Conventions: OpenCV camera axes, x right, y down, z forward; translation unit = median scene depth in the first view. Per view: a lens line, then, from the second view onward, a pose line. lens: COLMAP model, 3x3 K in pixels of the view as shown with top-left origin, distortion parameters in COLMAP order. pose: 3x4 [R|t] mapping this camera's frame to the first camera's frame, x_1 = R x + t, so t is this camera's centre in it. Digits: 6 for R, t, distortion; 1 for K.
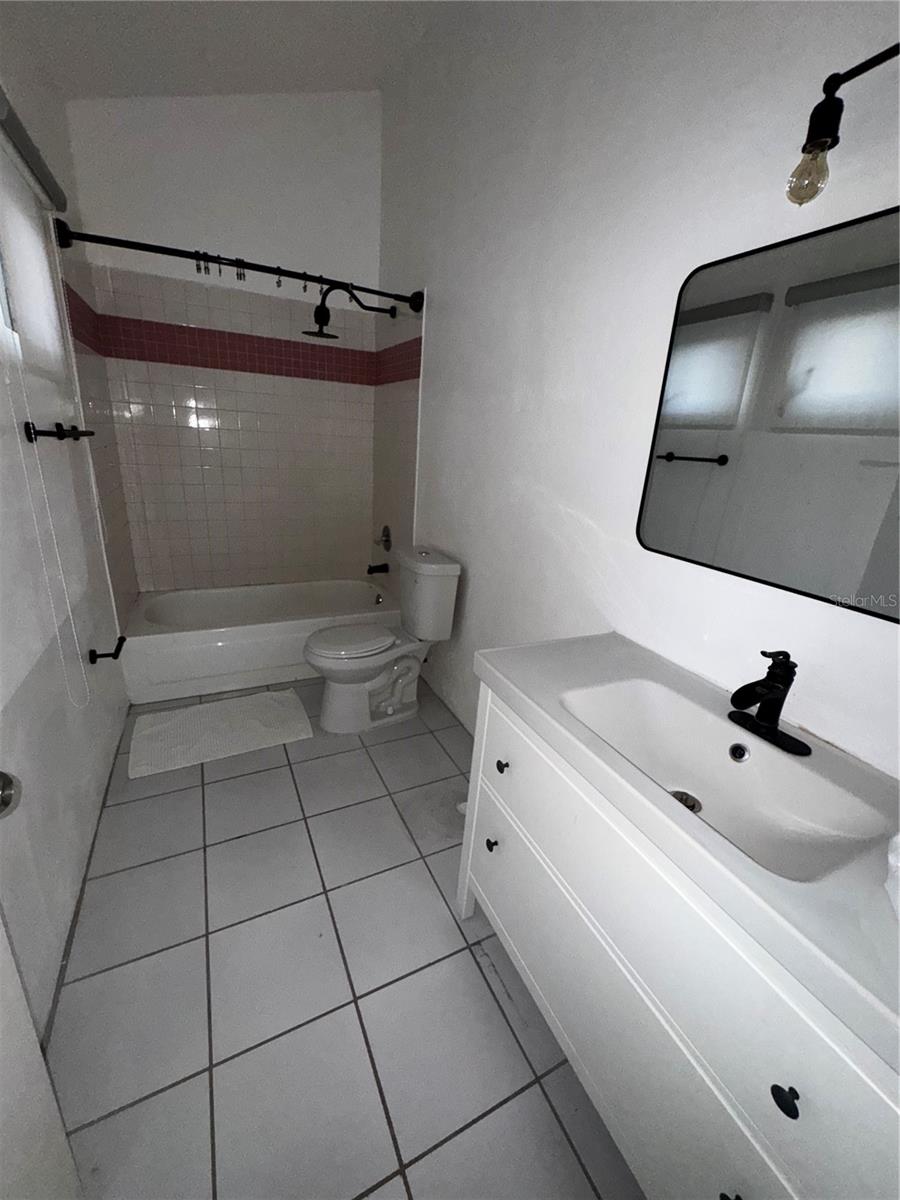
lens RADIAL K [[485.0, 0, 453.6], [0, 485.0, 597.4], [0, 0, 1]] dist [-0.001943, -0.000149]
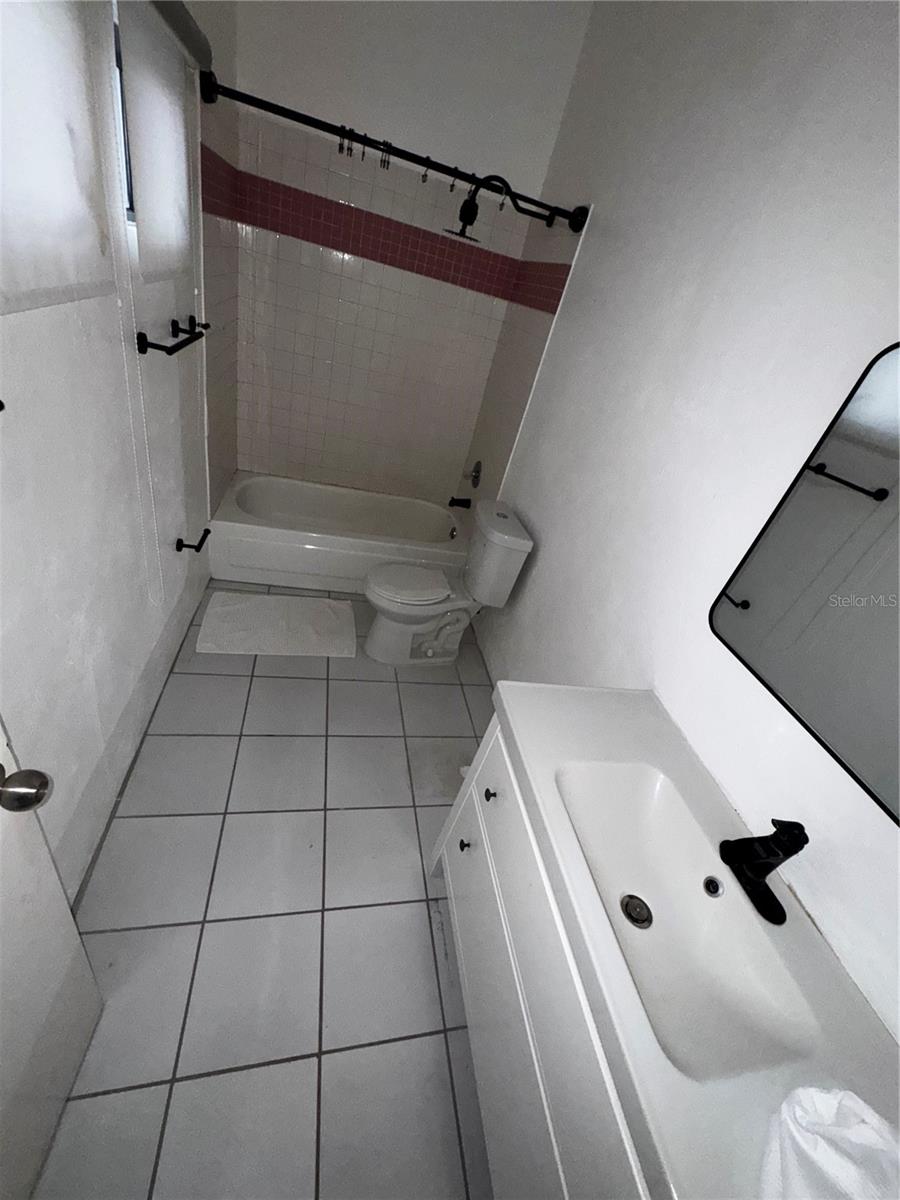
lens RADIAL K [[485.0, 0, 453.6], [0, 485.0, 597.4], [0, 0, 1]] dist [-0.001943, -0.000149]
pose [[0.948142, 0.289837, -0.130462, 0.020217], [-0.255019, 0.938684, 0.232030, -0.144525], [0.189713, -0.186727, 0.963920, 0.026419]]
